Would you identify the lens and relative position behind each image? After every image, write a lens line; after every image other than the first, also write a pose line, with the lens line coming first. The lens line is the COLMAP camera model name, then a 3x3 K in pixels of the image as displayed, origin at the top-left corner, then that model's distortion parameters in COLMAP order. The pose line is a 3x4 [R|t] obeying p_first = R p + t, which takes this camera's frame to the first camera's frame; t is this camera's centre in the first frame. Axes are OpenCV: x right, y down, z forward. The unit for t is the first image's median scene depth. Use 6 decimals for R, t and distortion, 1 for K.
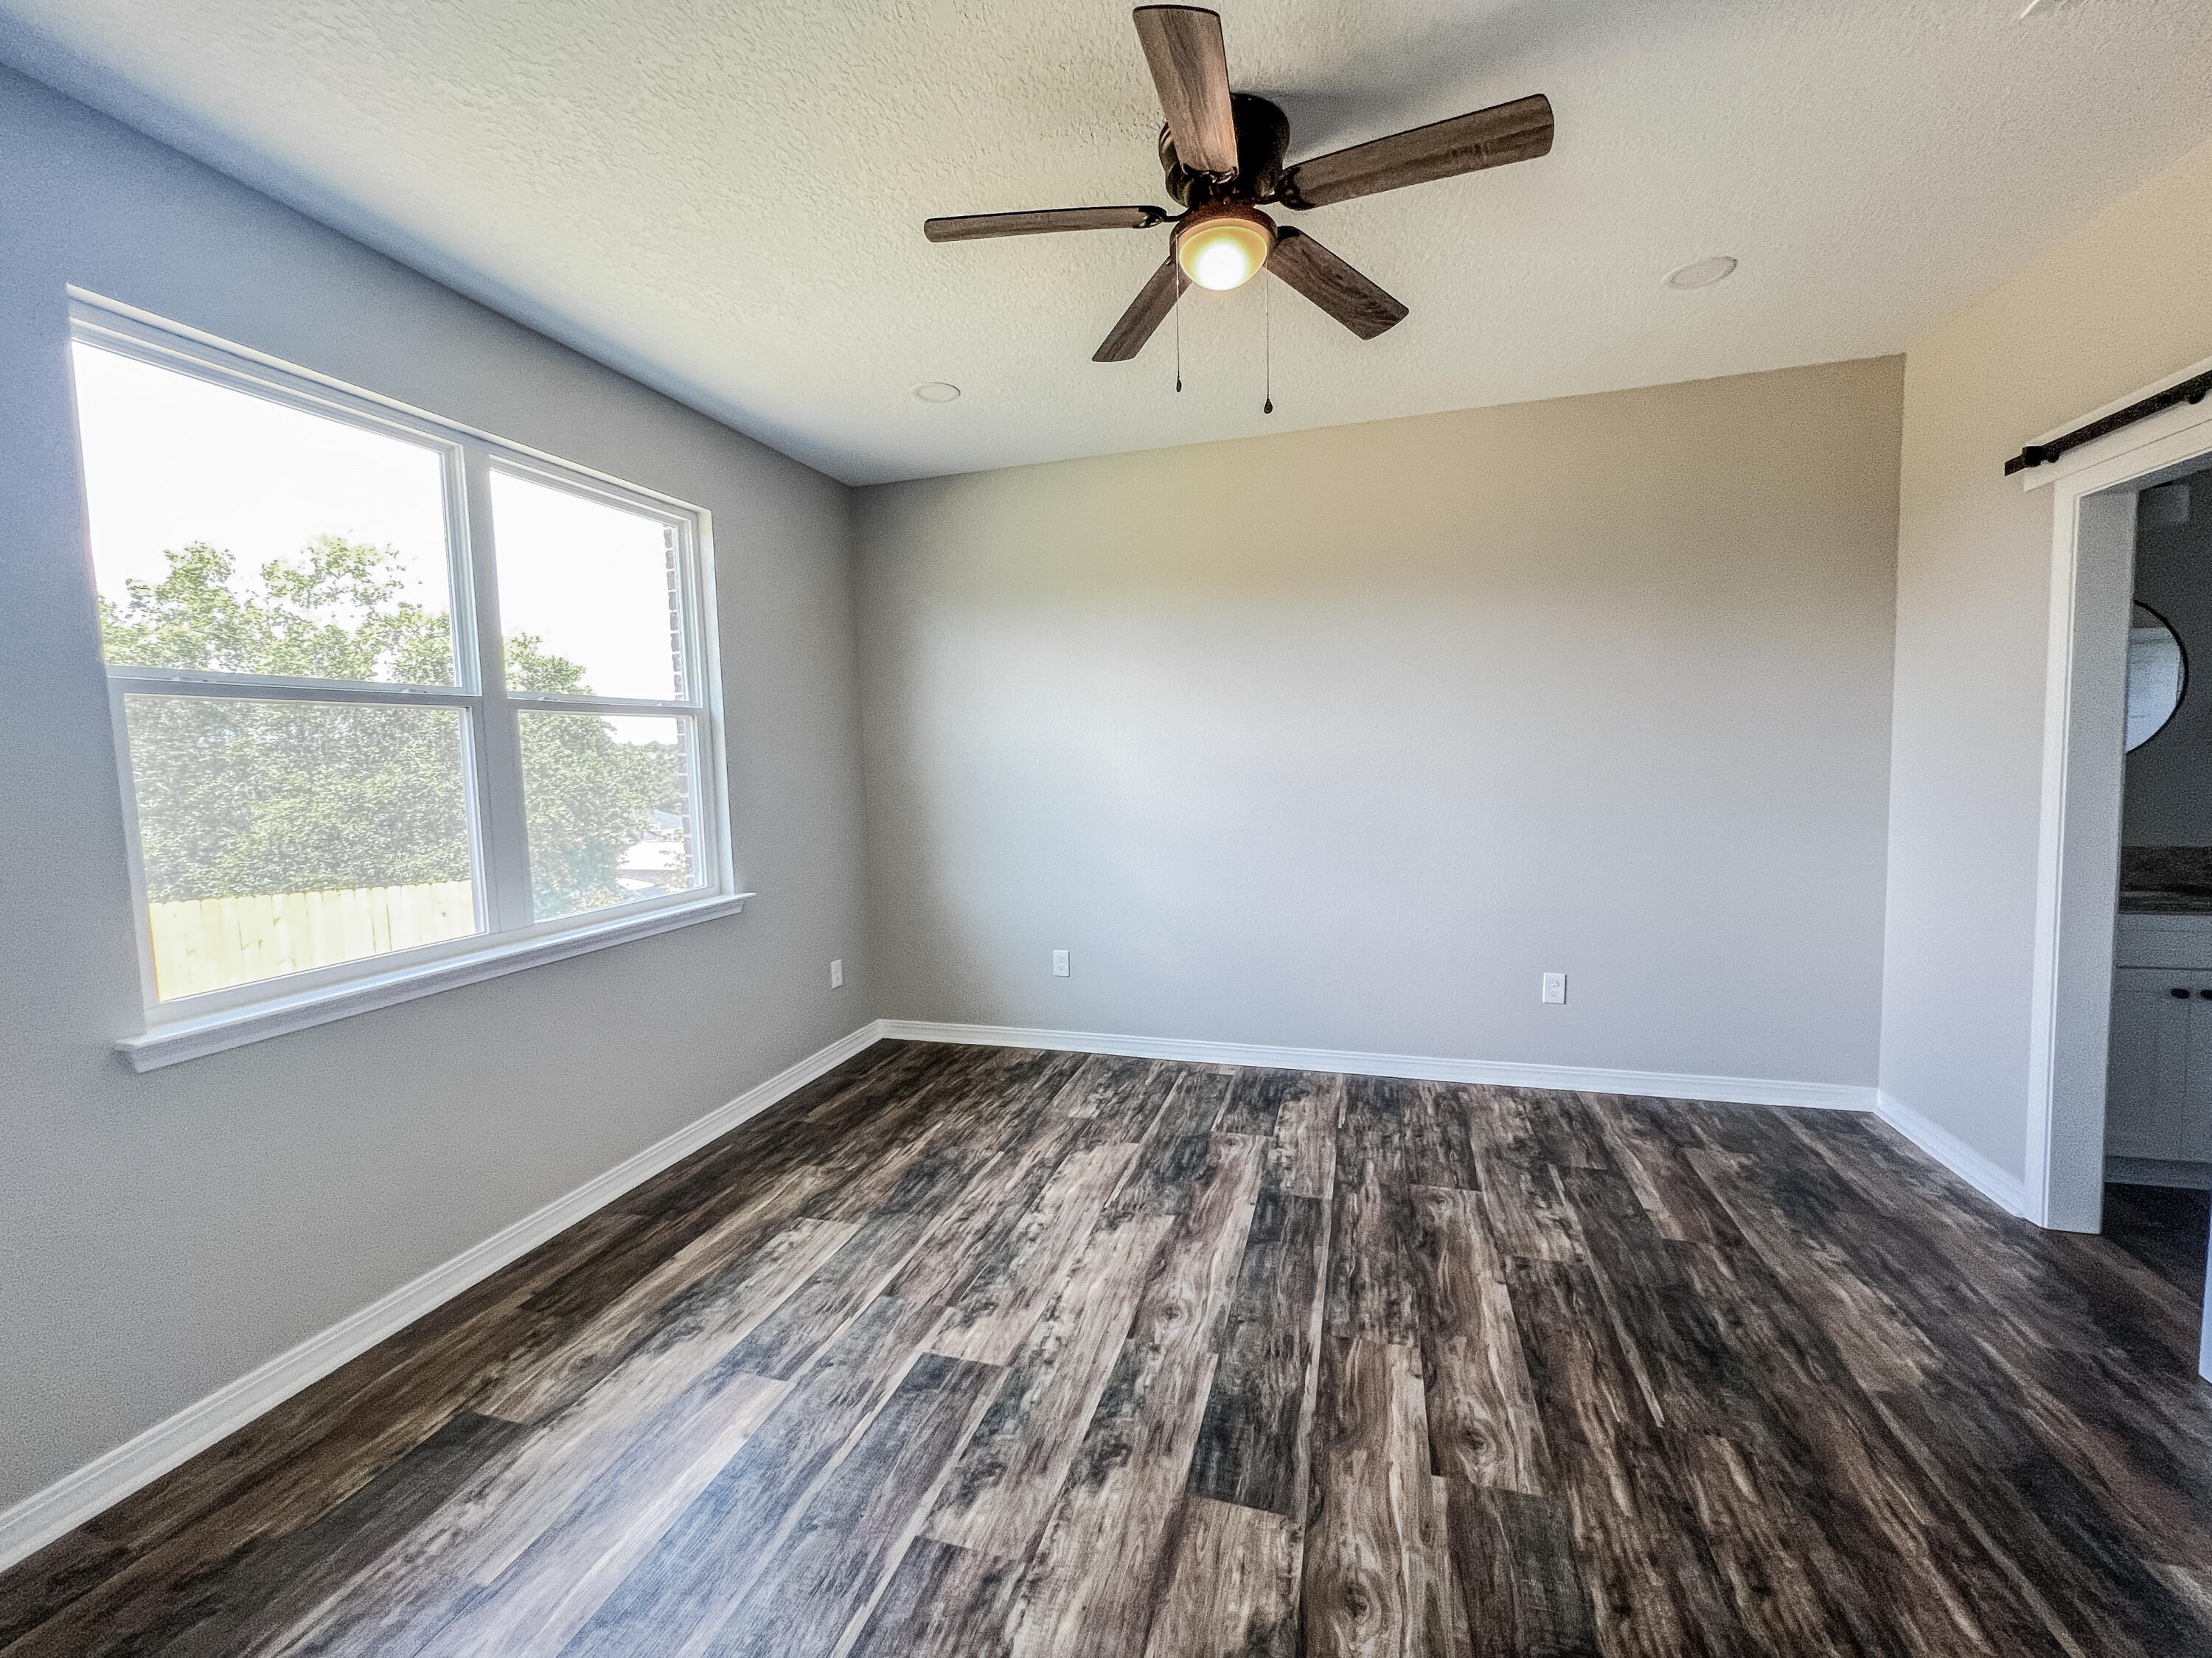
lens RADIAL K [[893.0, 0, 1102.5], [0, 893.0, 822.3], [0, 0, 1]] dist [-0.001519, -0.000062]
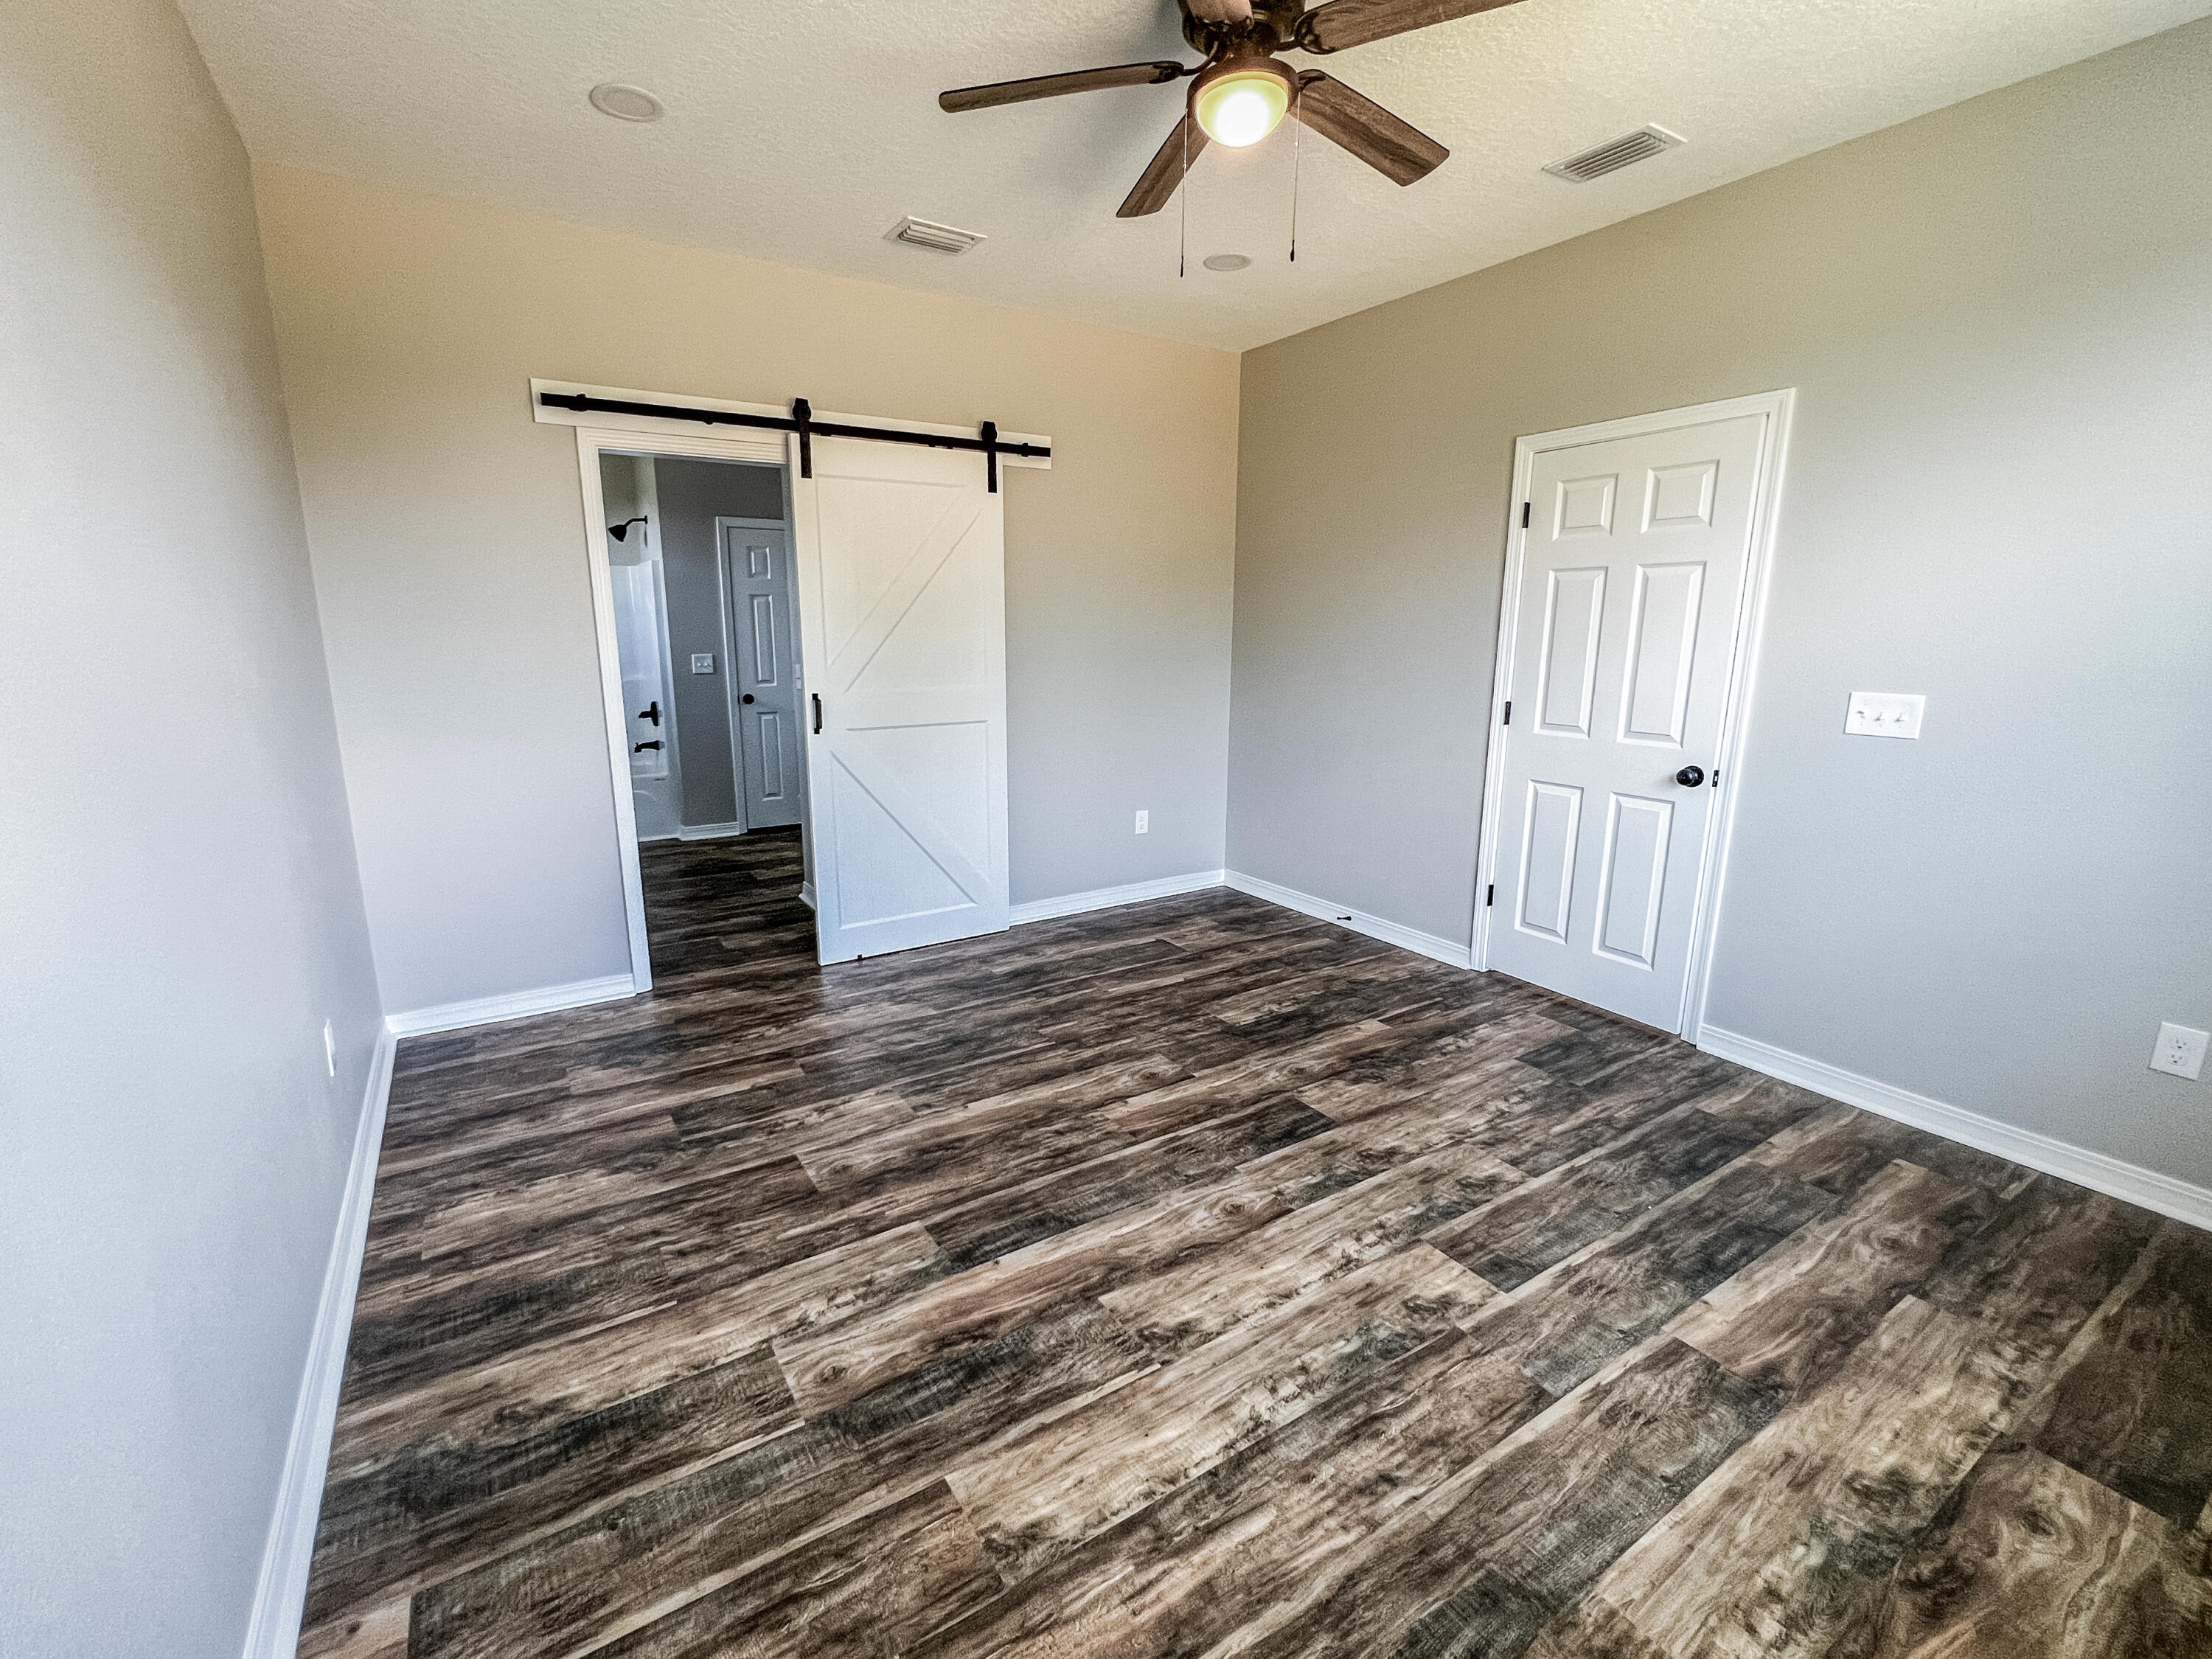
lens RADIAL K [[969.8, 0, 1060.1], [0, 969.8, 815.7], [0, 0, 1]] dist [-0.003335, 0.000342]
pose [[-0.746889, -0.100093, 0.657372, -0.410088], [0.073626, 0.970079, 0.231358, -0.117591], [-0.660860, 0.221198, -0.717172, 1.694590]]
